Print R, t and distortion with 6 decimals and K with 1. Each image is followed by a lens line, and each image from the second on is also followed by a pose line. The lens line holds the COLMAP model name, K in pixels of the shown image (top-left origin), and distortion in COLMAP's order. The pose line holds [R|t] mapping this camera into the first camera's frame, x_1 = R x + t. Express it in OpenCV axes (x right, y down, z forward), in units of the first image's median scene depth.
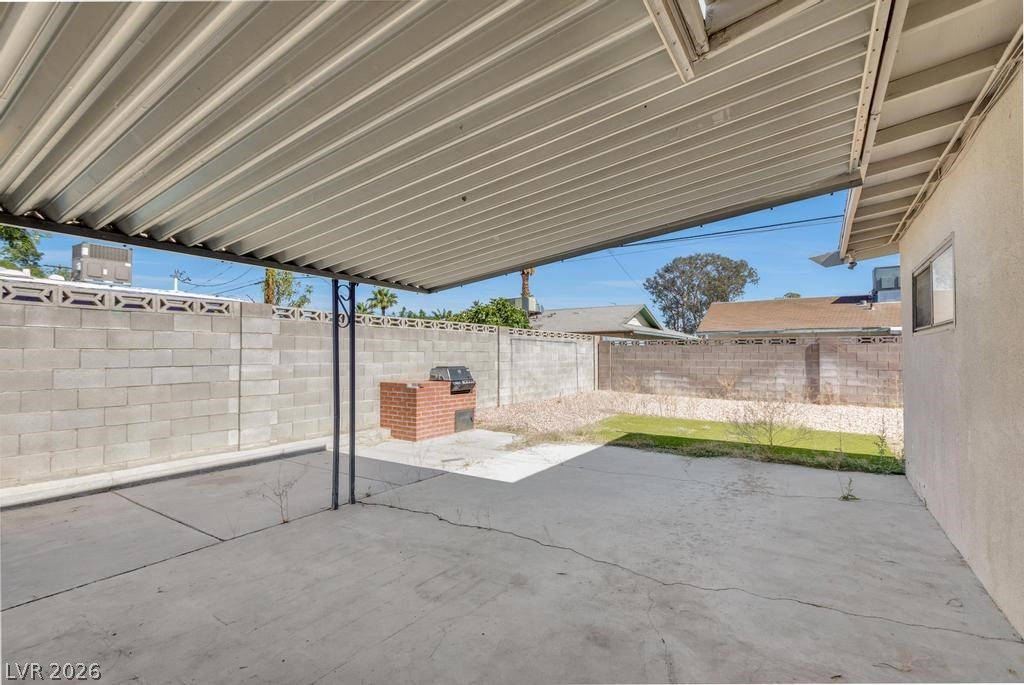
lens RADIAL K [[459.0, 0, 512.9], [0, 459.0, 346.7], [0, 0, 1]] dist [0.001994, 0.000162]
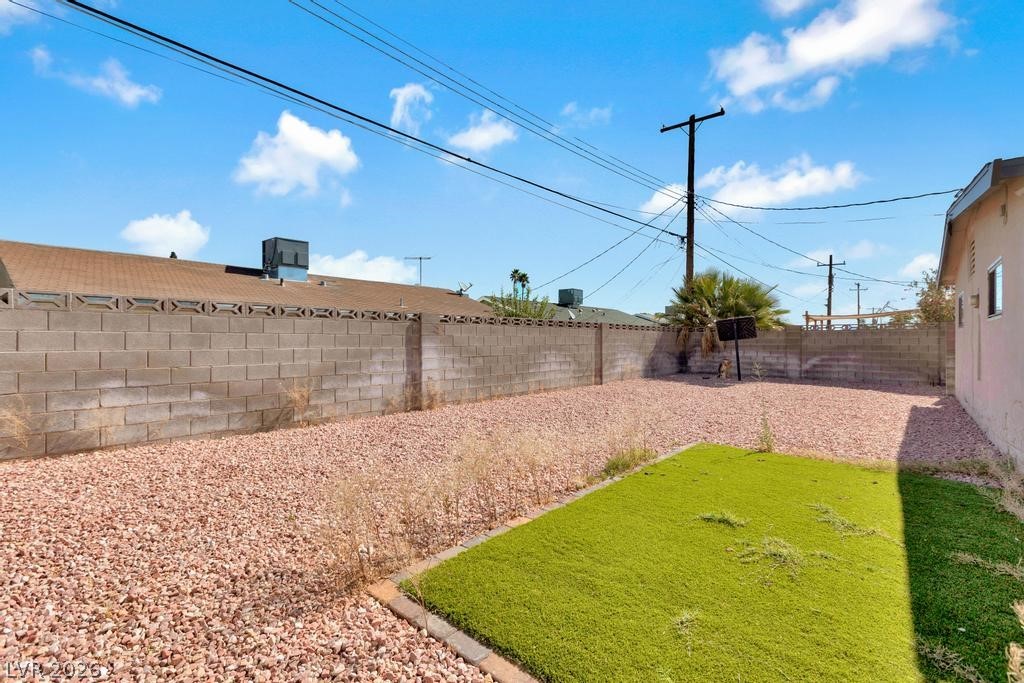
lens RADIAL K [[459.0, 0, 509.7], [0, 459.0, 339.4], [0, 0, 1]] dist [0.001994, 0.000162]
pose [[0.153981, 0.000267, 0.988074, 0.012434], [-0.016290, 0.999865, 0.002268, 0.015735], [-0.987939, -0.016445, 0.153965, 0.727196]]
